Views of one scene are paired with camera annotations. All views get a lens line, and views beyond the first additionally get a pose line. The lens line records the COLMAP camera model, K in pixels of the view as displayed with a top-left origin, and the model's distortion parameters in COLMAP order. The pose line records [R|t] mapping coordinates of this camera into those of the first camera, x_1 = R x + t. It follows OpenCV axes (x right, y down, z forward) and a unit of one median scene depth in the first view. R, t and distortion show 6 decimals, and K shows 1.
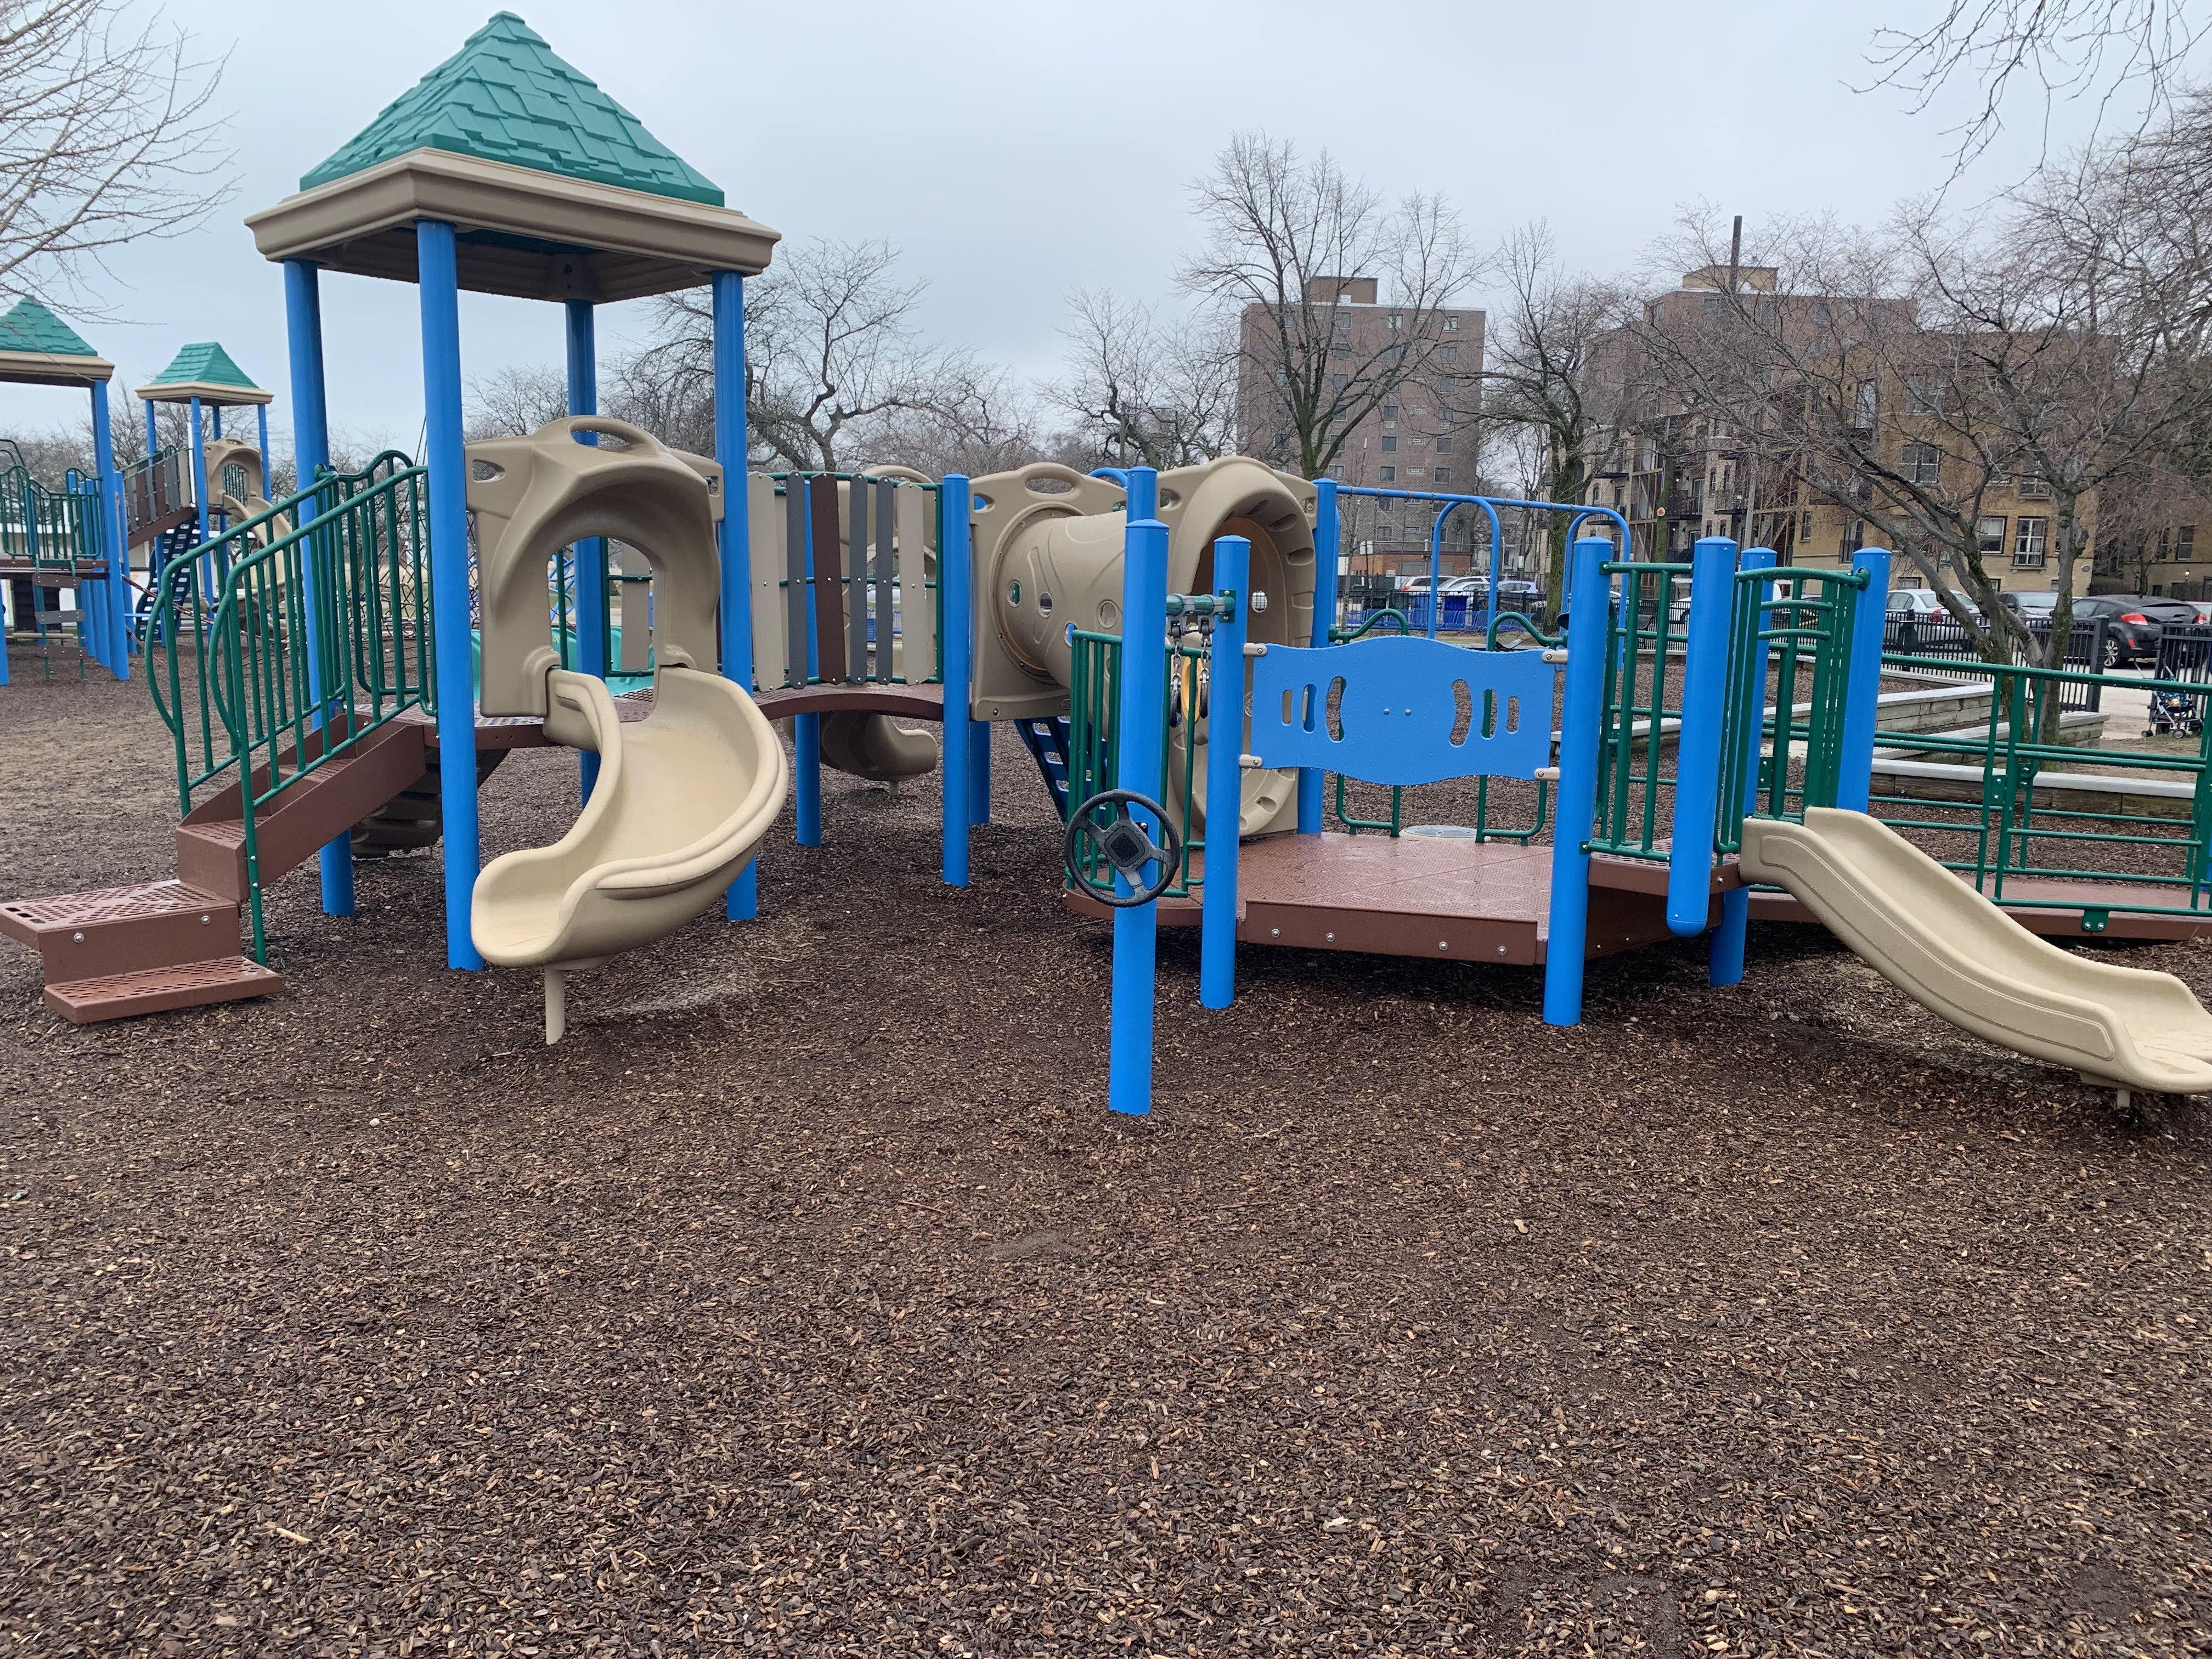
lens RADIAL K [[1677.8, 0, 1110.8], [0, 1677.8, 856.0], [0, 0, 1]] dist [0.026939, -0.032113]
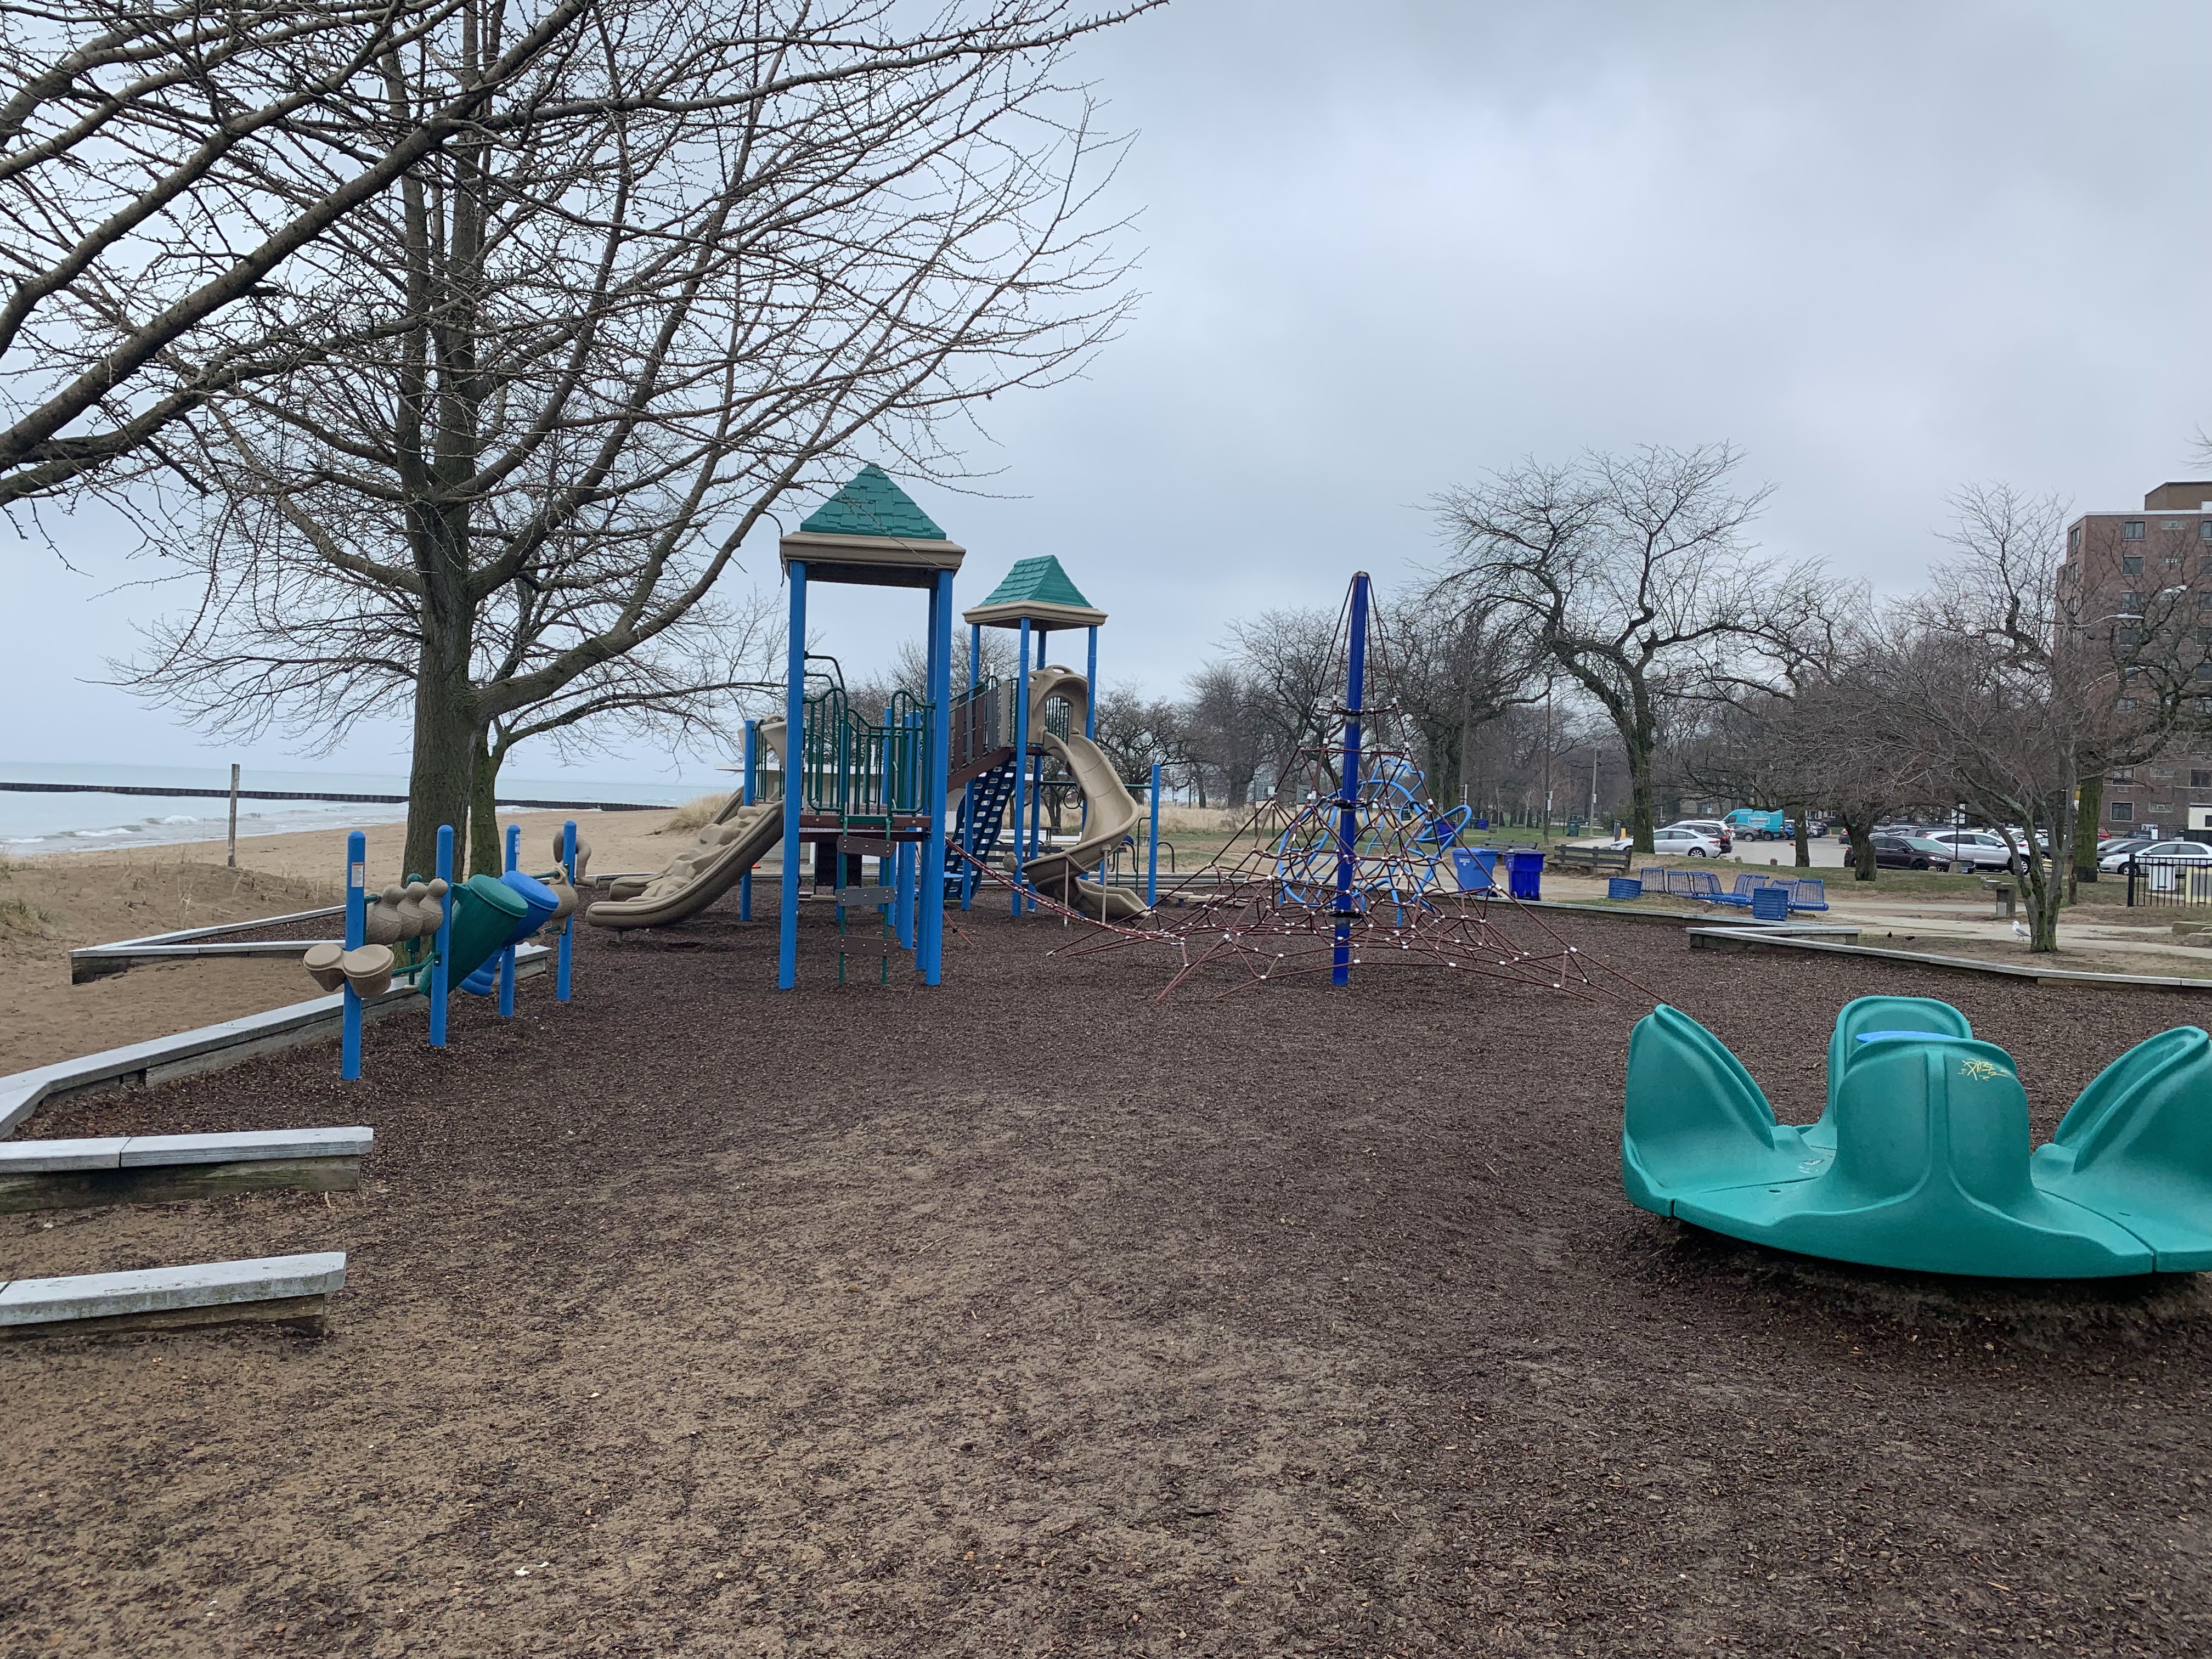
lens RADIAL K [[1677.8, 0, 1110.8], [0, 1677.8, 856.0], [0, 0, 1]] dist [0.026939, -0.032113]
pose [[0.919936, 0.025887, -0.391212, -0.083682], [-0.080532, 0.989018, -0.123926, -0.026314], [0.383708, 0.145509, 0.911919, 0.130696]]
